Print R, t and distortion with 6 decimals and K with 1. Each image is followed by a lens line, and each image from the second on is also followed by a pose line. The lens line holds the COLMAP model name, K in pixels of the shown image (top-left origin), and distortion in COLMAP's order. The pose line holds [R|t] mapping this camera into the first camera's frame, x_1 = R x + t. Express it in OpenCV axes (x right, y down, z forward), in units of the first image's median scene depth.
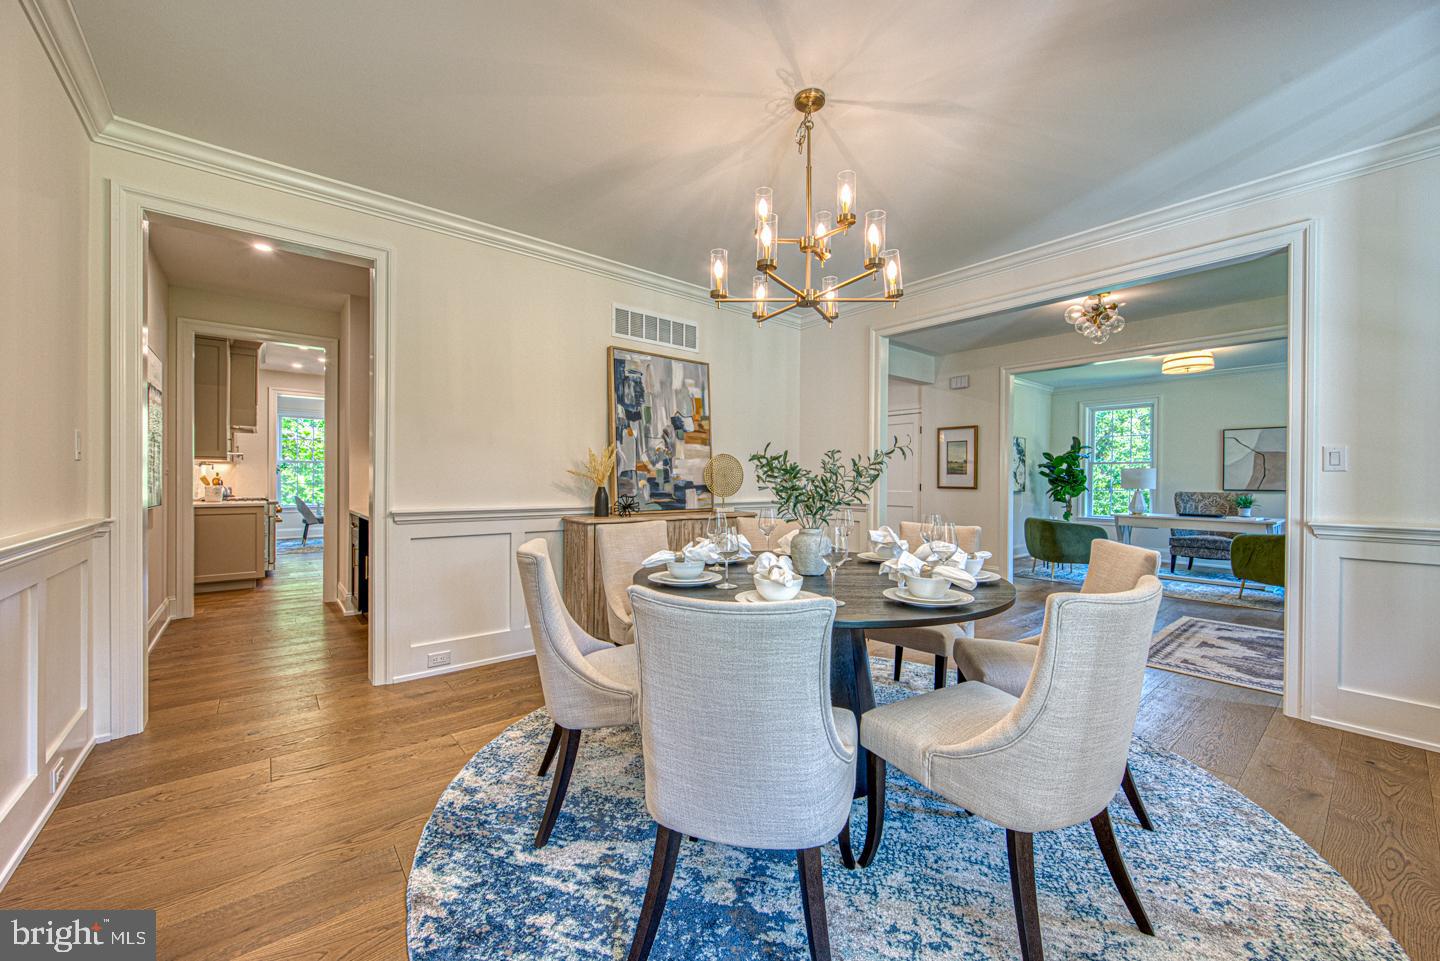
lens RADIAL K [[561.3, 0, 720.0], [0, 561.3, 480.5], [0, 0, 1]] dist [-0.000866, -0.000105]
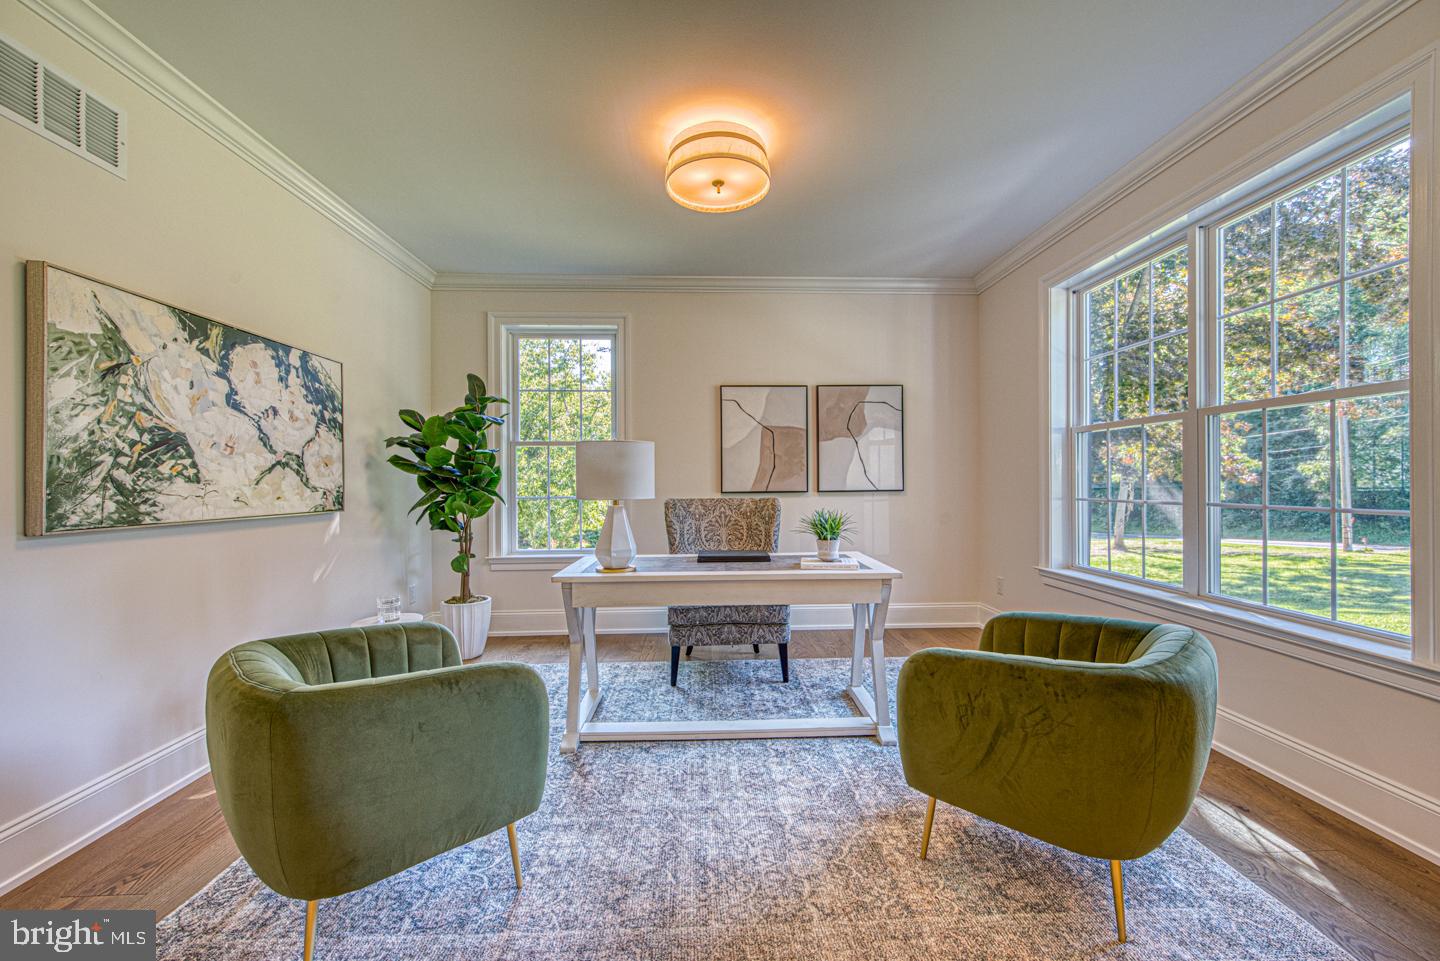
lens RADIAL K [[554.0, 0, 726.6], [0, 554.0, 480.2], [0, 0, 1]] dist [-0.002118, -0.000553]
pose [[0.600585, -0.011914, 0.799472, 0.406546], [0.013986, 0.999893, 0.004395, 0.001763], [-0.799439, 0.008542, 0.600687, 0.589488]]
